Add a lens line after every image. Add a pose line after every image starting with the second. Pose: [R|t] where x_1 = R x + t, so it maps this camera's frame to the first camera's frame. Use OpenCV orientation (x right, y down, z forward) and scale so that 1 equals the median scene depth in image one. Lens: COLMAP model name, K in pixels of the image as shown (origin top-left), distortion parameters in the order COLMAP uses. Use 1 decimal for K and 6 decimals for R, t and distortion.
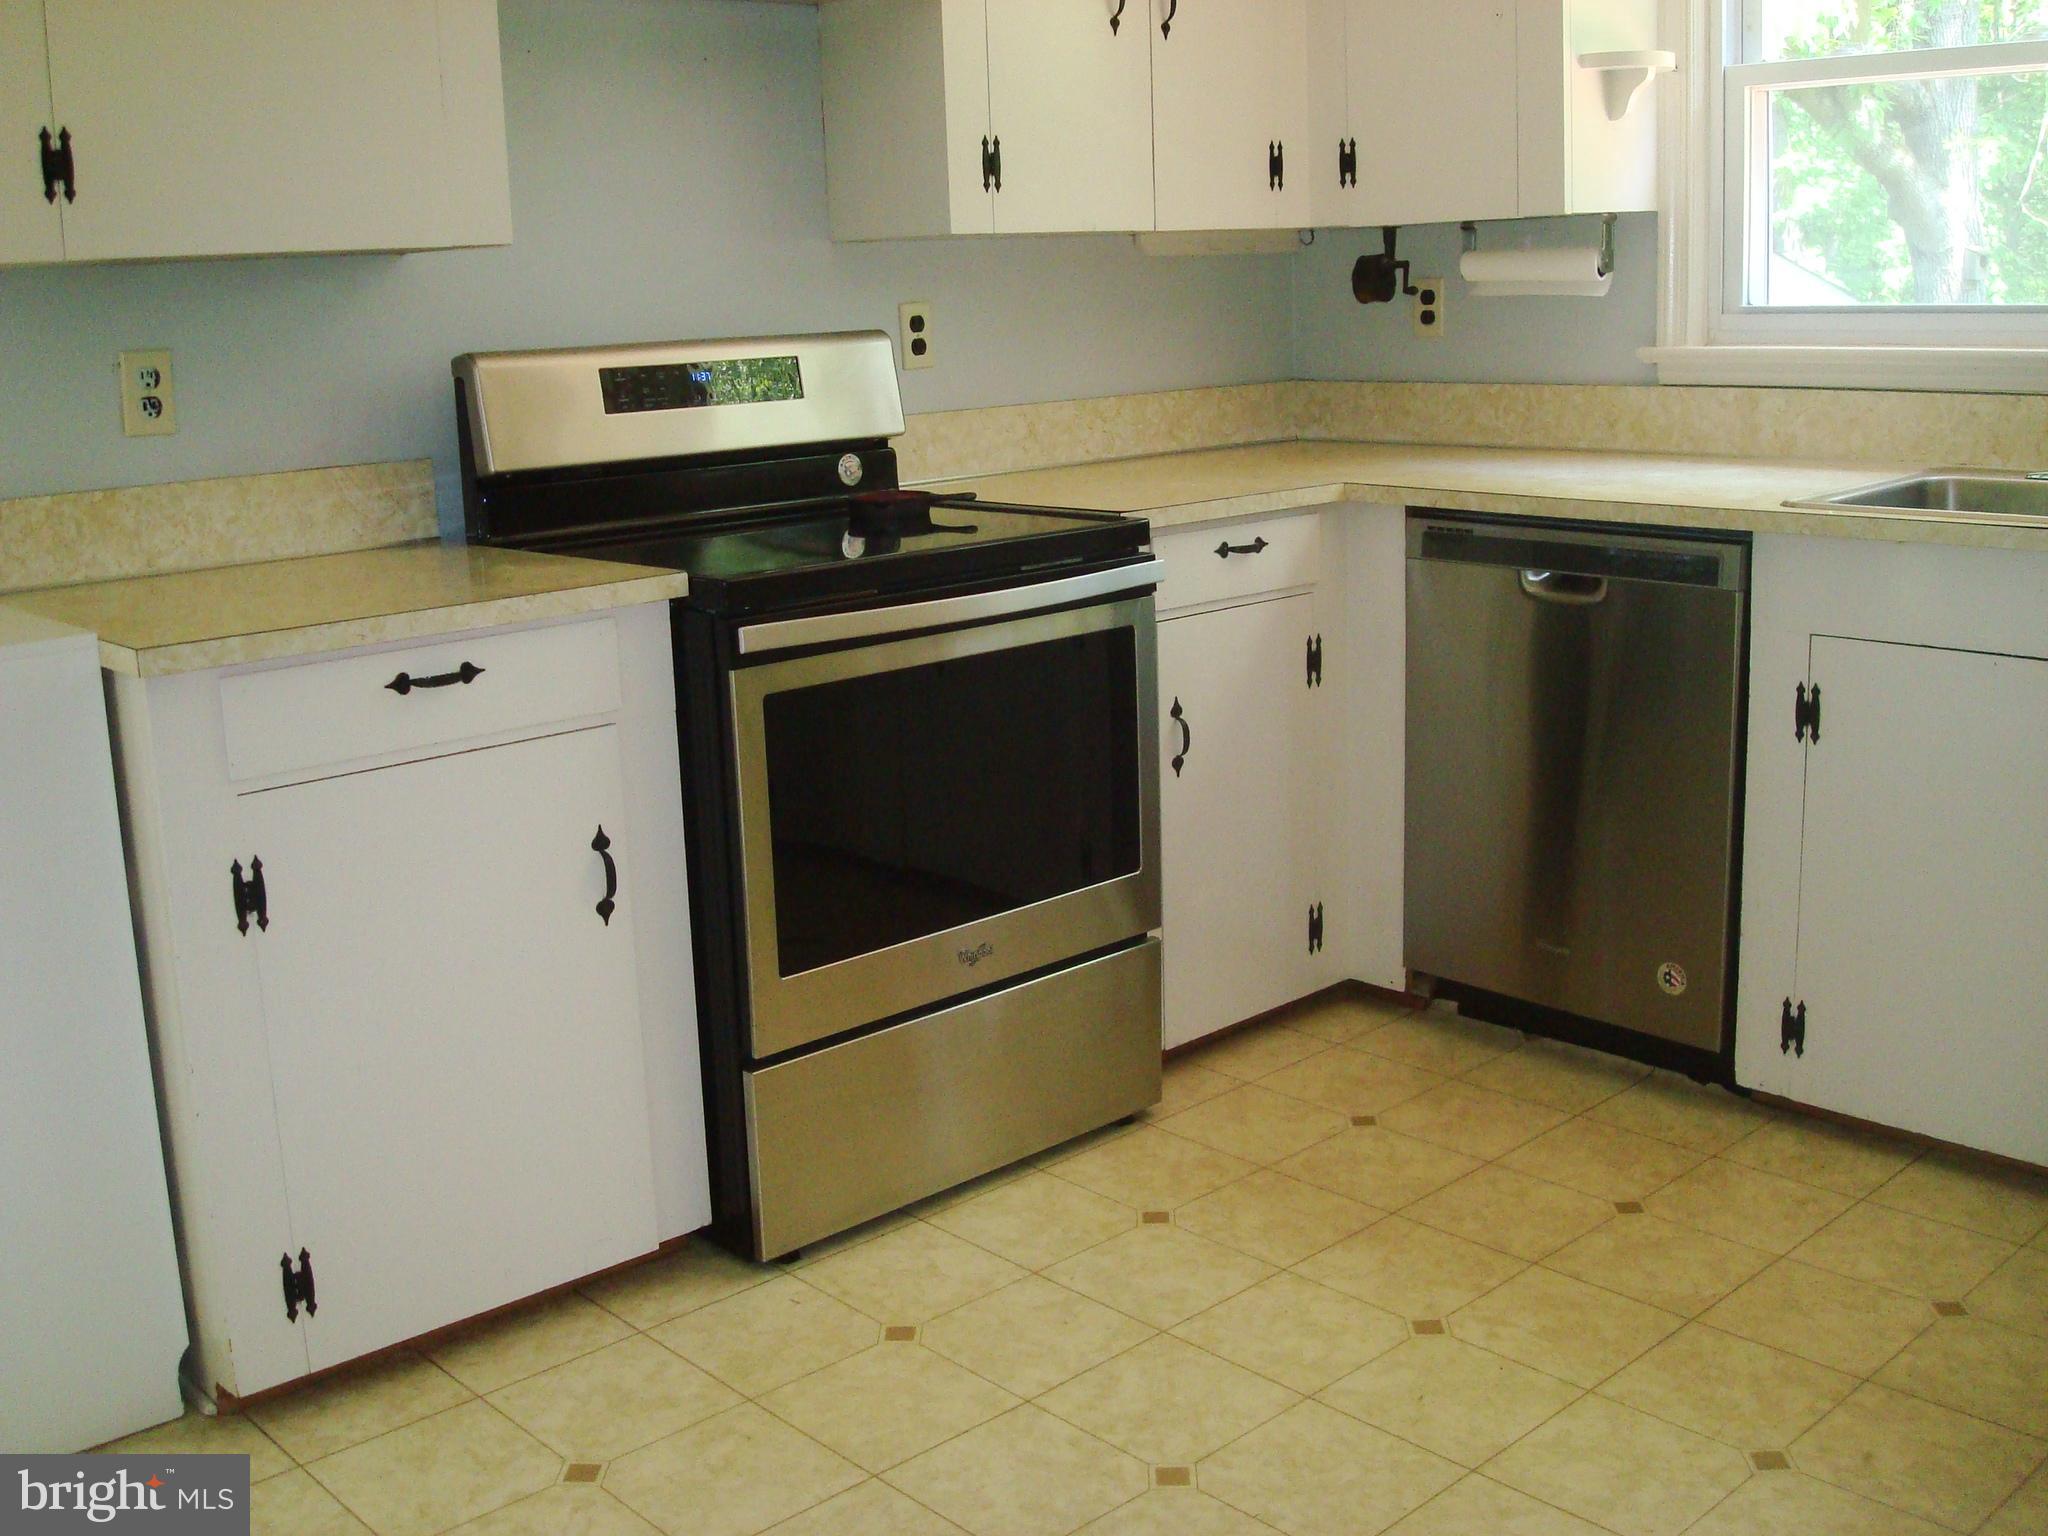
lens RADIAL K [[2440.1, 0, 879.3], [0, 2440.1, 768.5], [0, 0, 1]] dist [-0.418916, 2.133953]
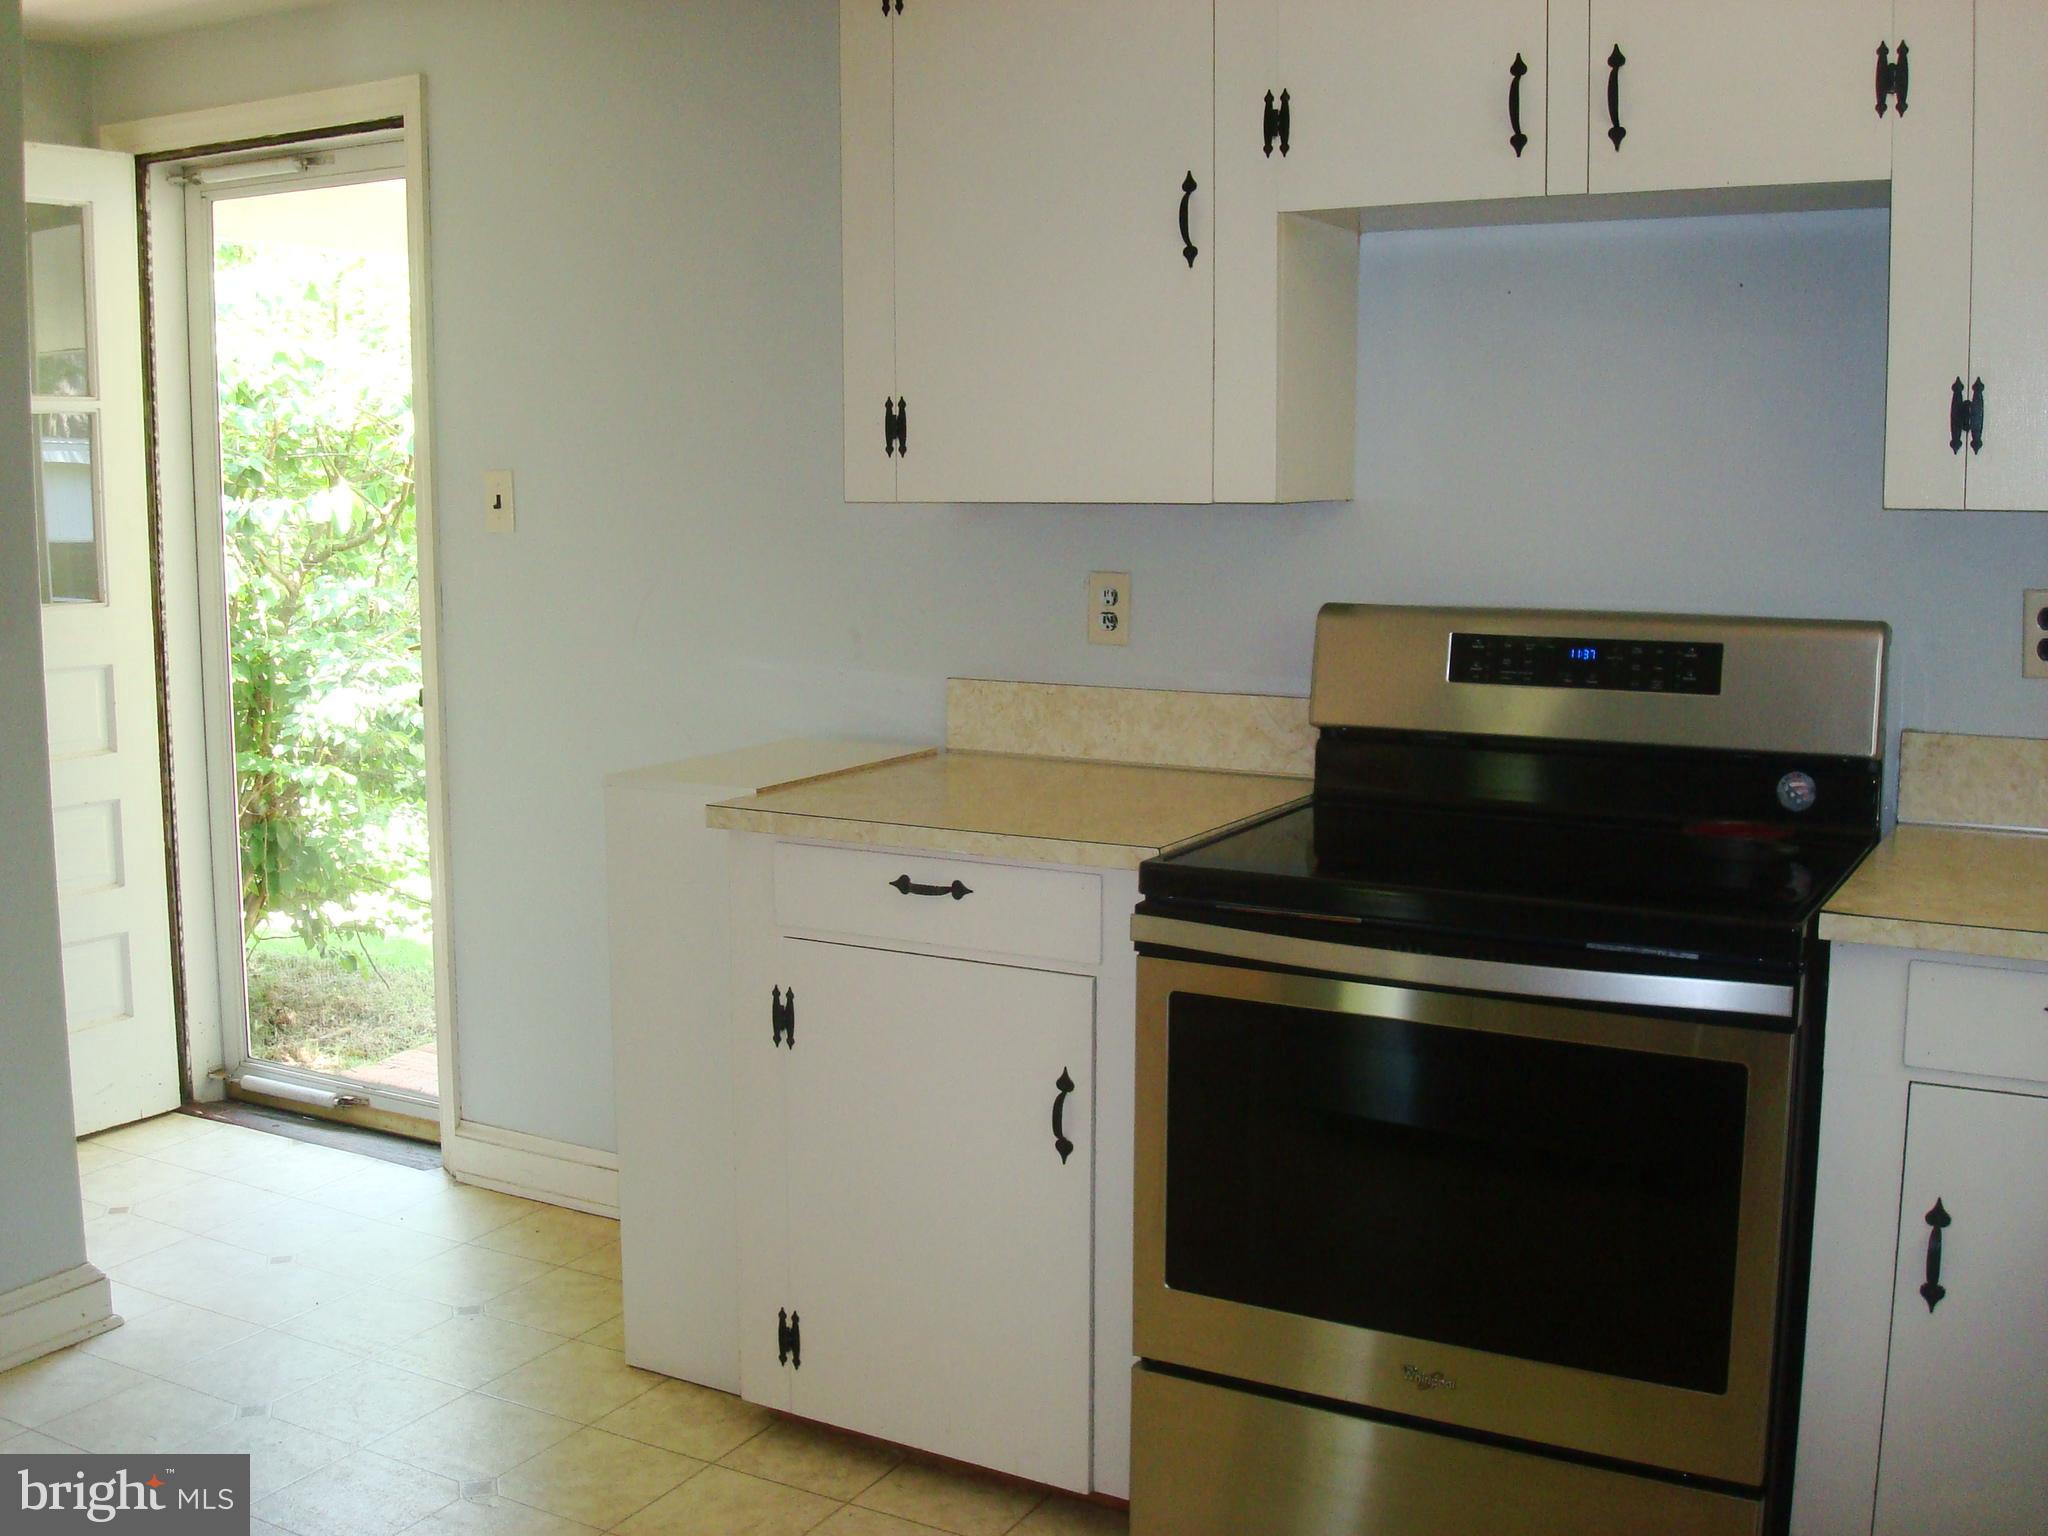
lens RADIAL K [[2154.0, 0, 1022.2], [0, 2154.0, 755.5], [0, 0, 1]] dist [-0.082051, -0.081605]
pose [[0.306243, 0.145389, -0.940785, 0.688399], [-0.217662, 0.972783, 0.079481, -0.162689], [0.926735, 0.180433, 0.329553, 0.628870]]
